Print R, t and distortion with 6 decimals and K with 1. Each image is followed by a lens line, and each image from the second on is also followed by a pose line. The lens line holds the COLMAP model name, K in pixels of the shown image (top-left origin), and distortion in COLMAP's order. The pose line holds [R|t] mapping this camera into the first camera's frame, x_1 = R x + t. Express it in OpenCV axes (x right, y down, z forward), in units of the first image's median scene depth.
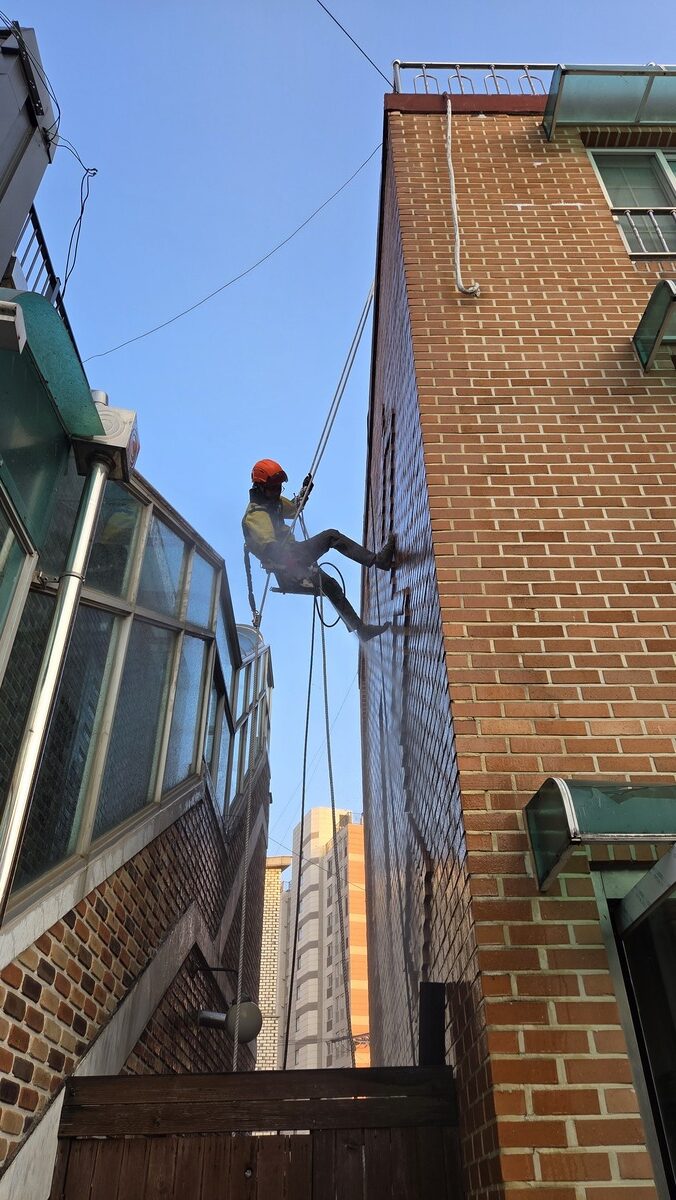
lens RADIAL K [[794.0, 0, 347.1], [0, 794.0, 598.7], [0, 0, 1]] dist [0.061802, -0.030521]
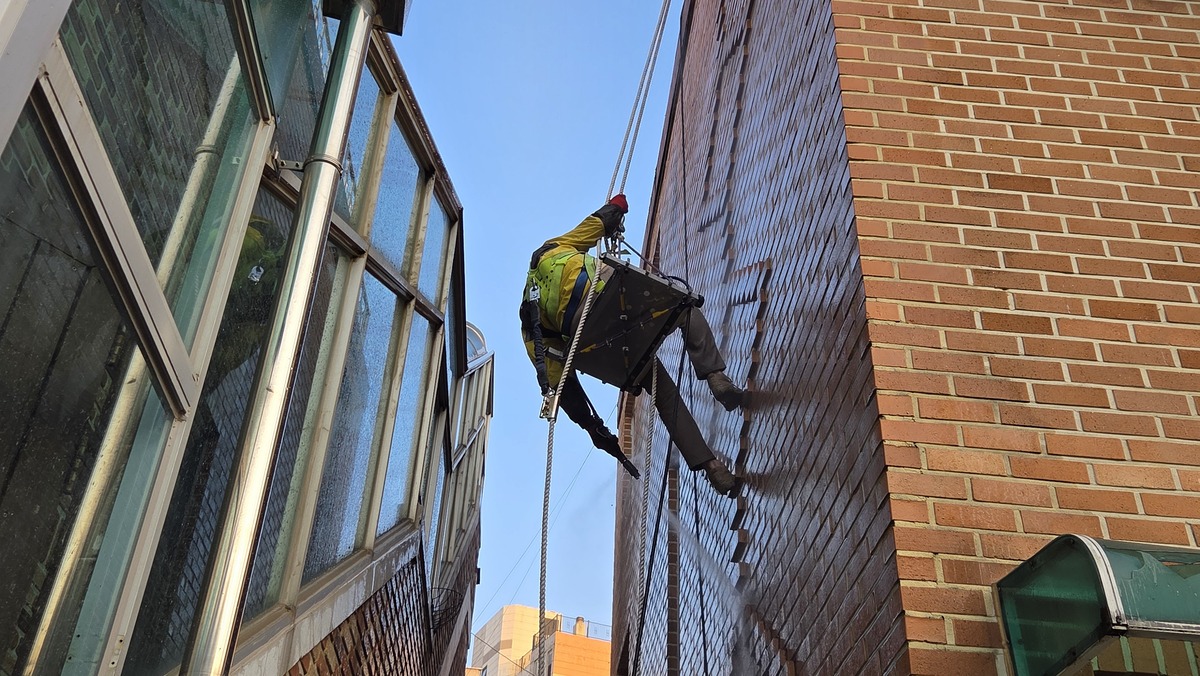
lens RADIAL K [[1168.1, 0, 606.7], [0, 1168.1, 348.8], [0, 0, 1]] dist [0.063282, 0.000000]
pose [[0.996324, 0.082897, 0.021578, -0.100305], [-0.083629, 0.995861, 0.035591, 0.051512], [-0.018538, -0.037264, 0.999133, 0.048738]]
